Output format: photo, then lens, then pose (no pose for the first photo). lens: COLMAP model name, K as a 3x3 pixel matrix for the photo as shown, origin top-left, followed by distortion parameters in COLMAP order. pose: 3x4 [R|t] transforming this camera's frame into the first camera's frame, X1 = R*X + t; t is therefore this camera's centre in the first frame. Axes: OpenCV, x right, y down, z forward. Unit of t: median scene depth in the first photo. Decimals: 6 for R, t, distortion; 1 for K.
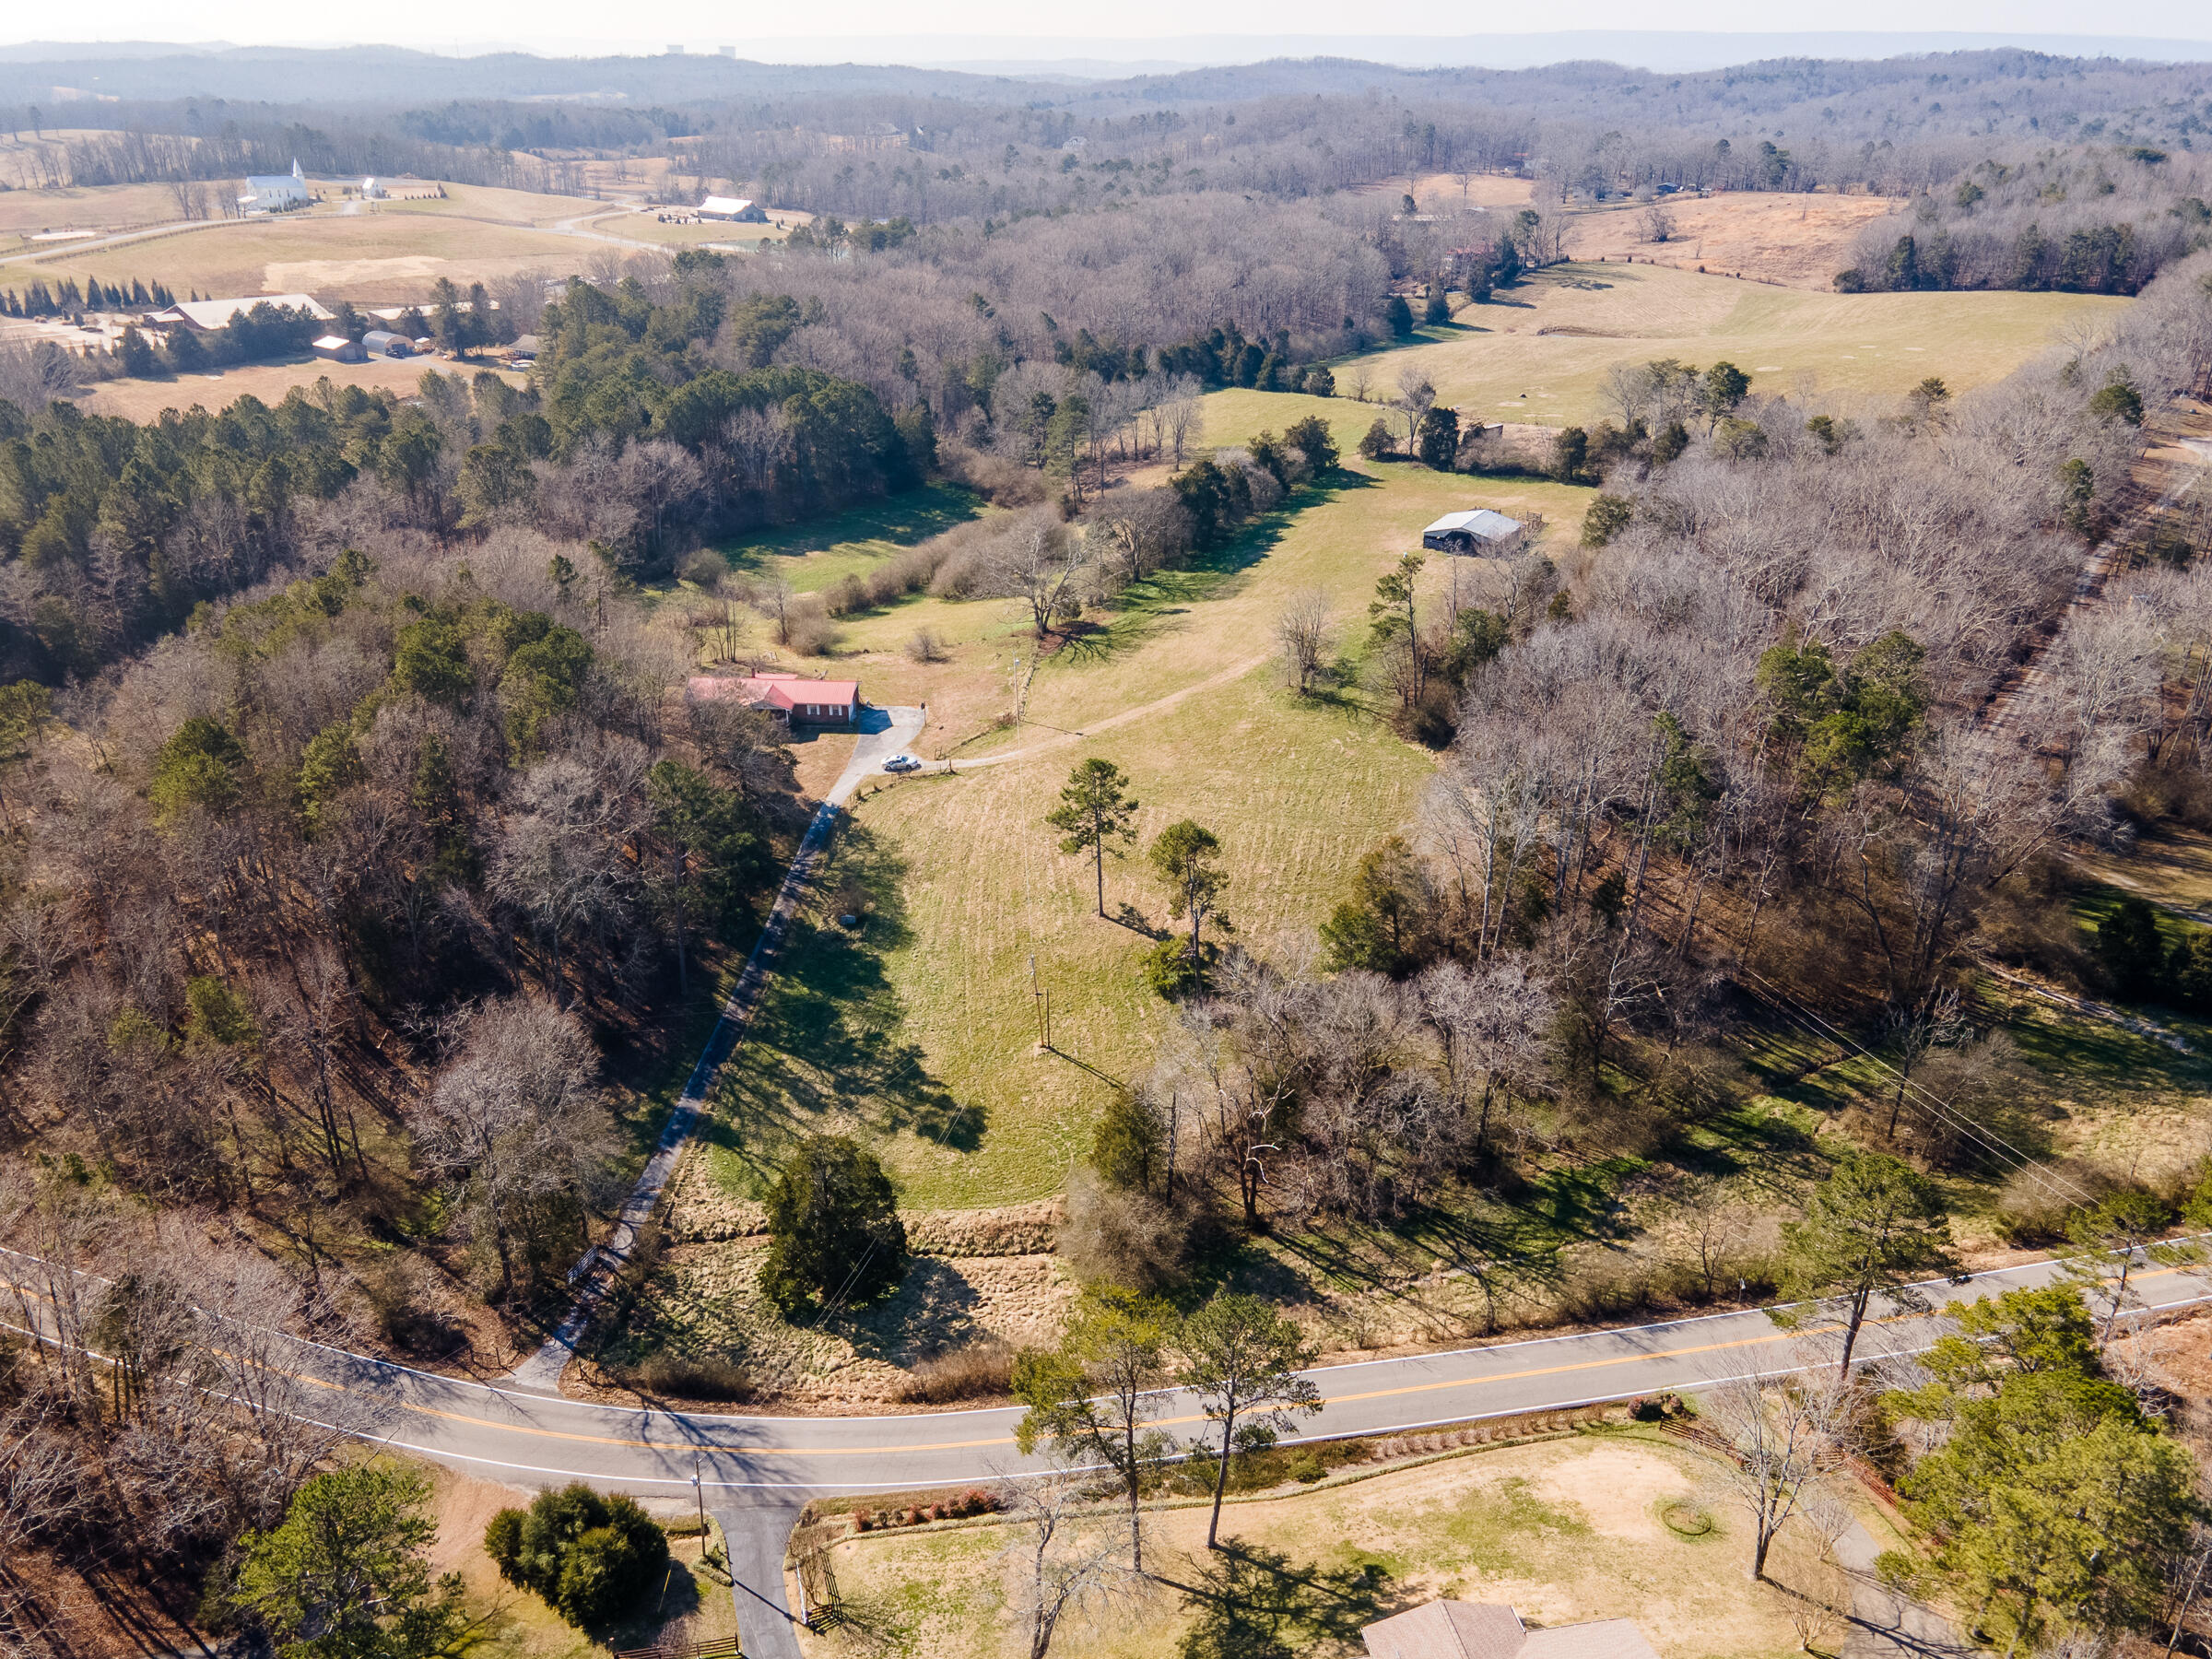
lens RADIAL K [[1596.2, 0, 1106.0], [0, 1596.2, 829.5], [0, 0, 1]] dist [0.013456, 0.036984]
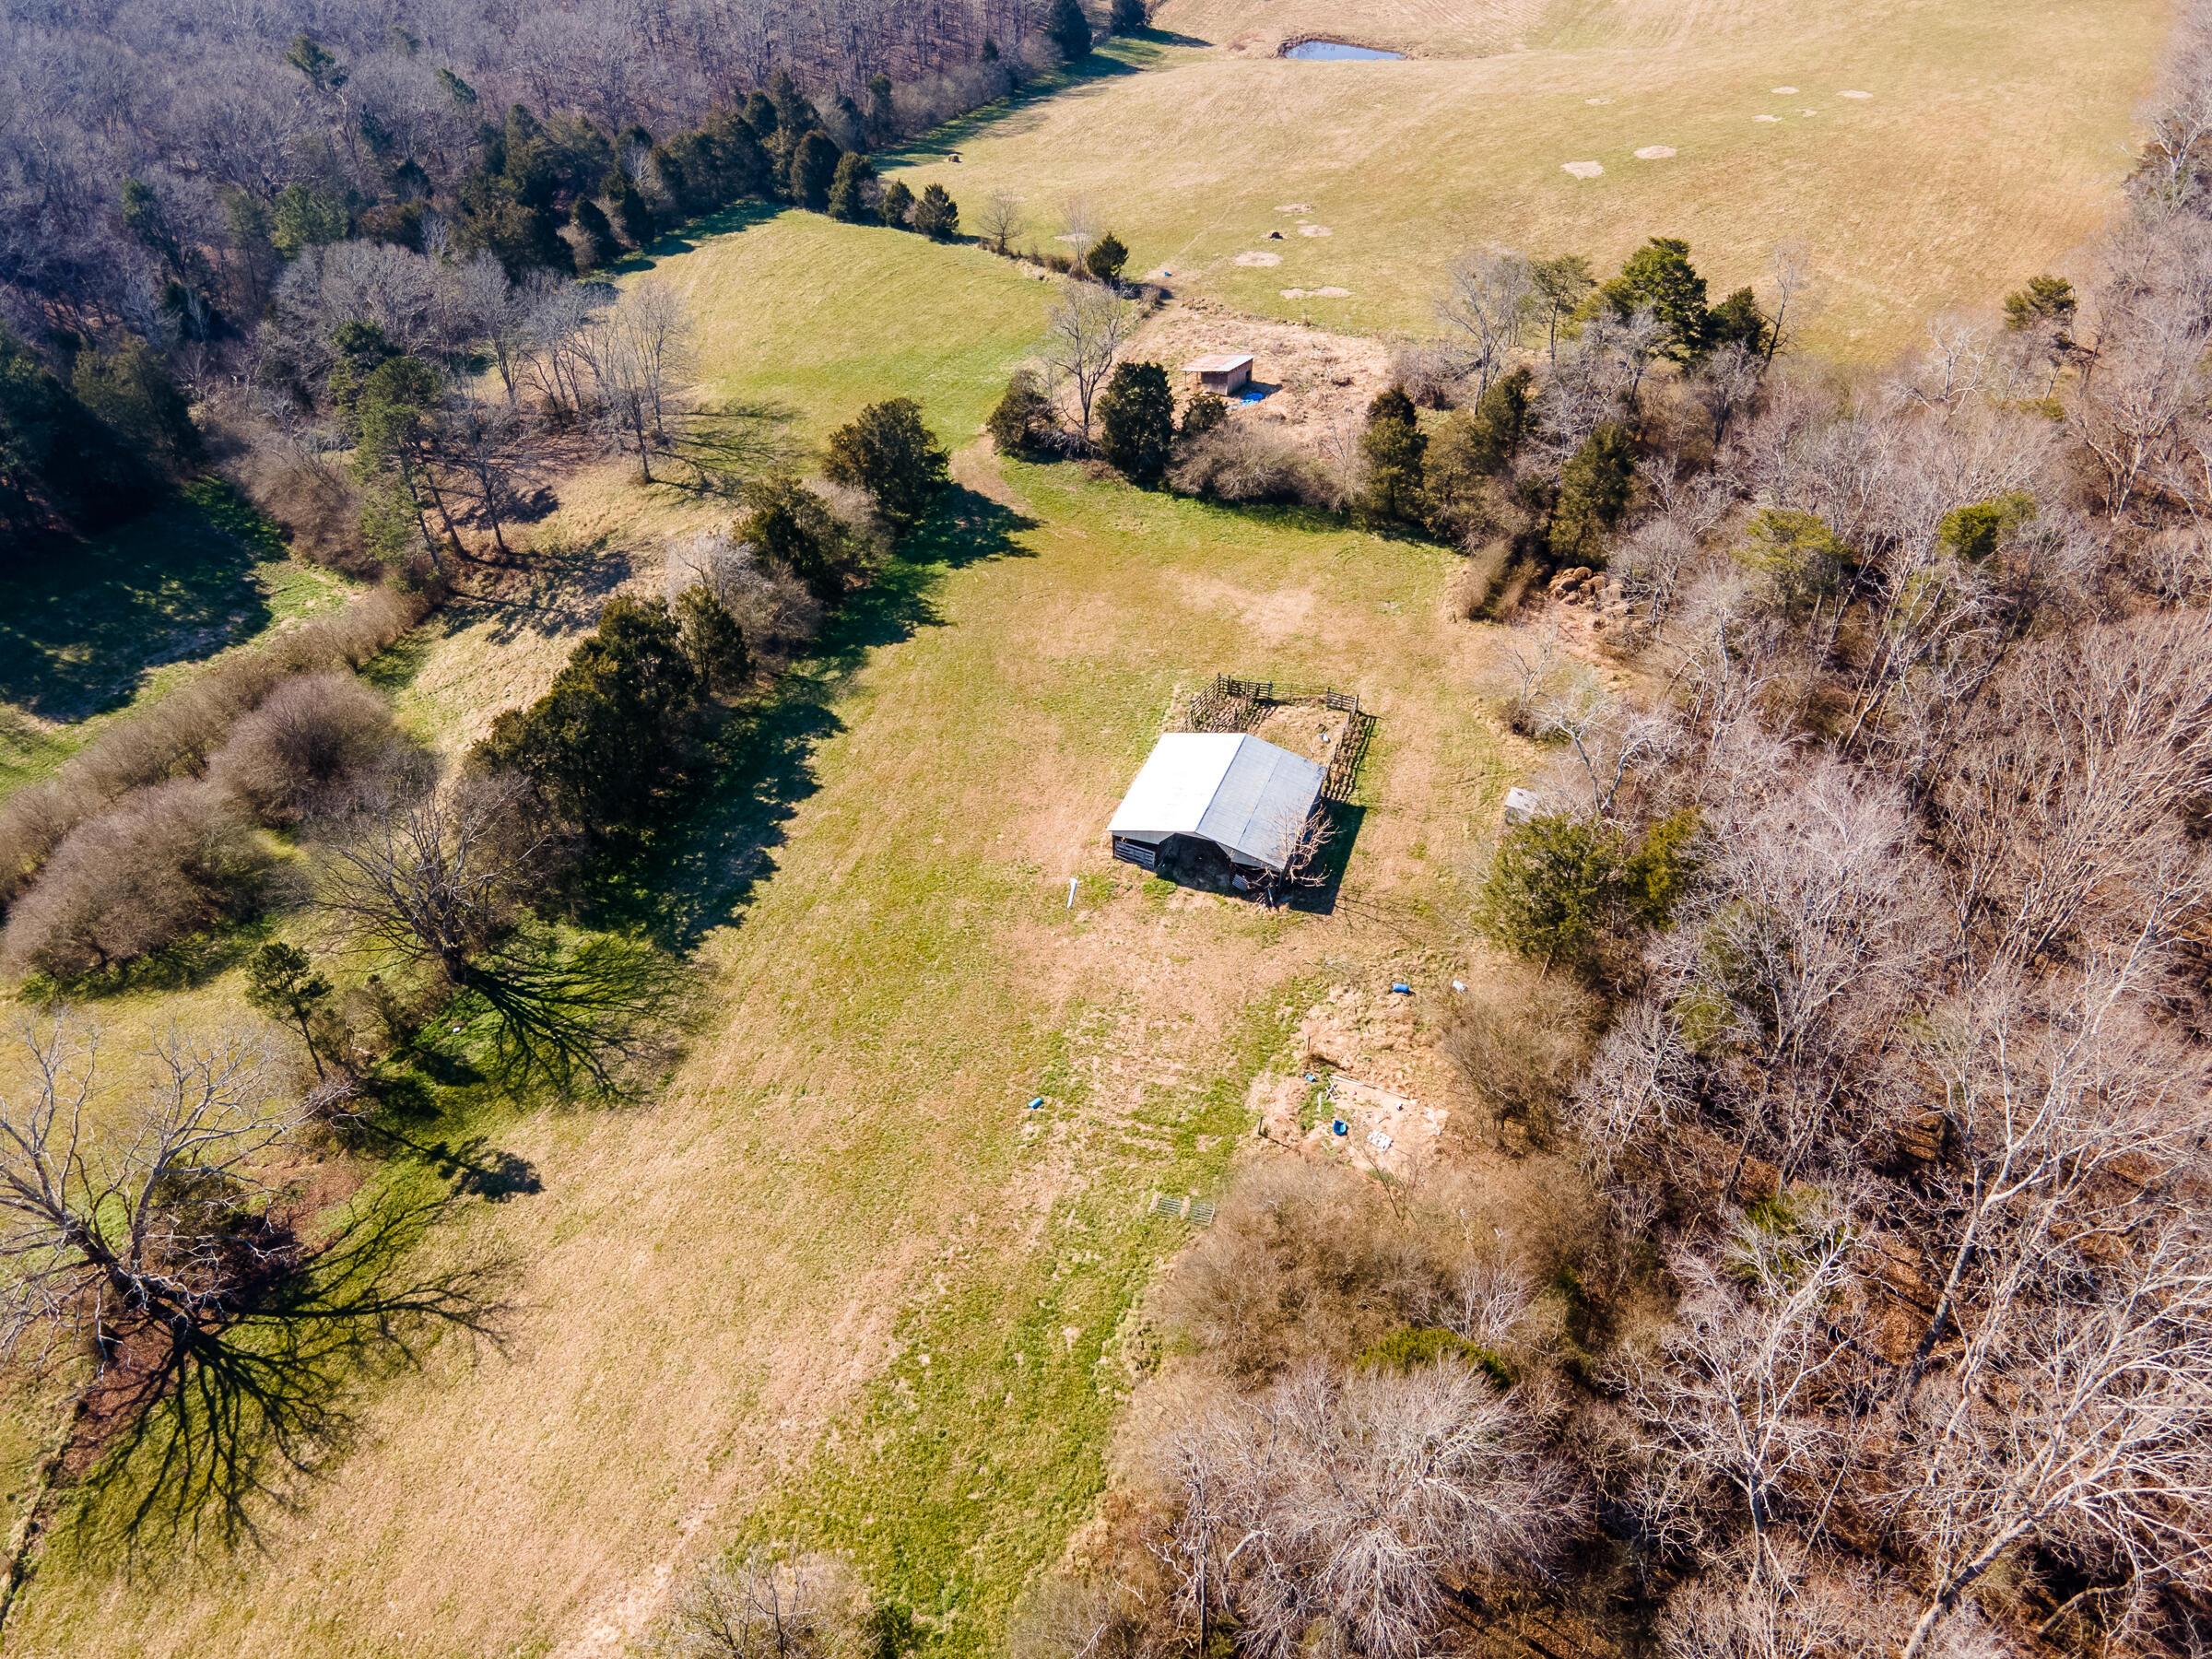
lens RADIAL K [[1596.2, 0, 1106.0], [0, 1596.2, 829.5], [0, 0, 1]] dist [0.013456, 0.036984]
pose [[0.984117, -0.106639, 0.141920, 0.109752], [0.073600, 0.972616, 0.220458, -0.227963], [-0.161543, -0.206512, 0.965016, 0.471240]]
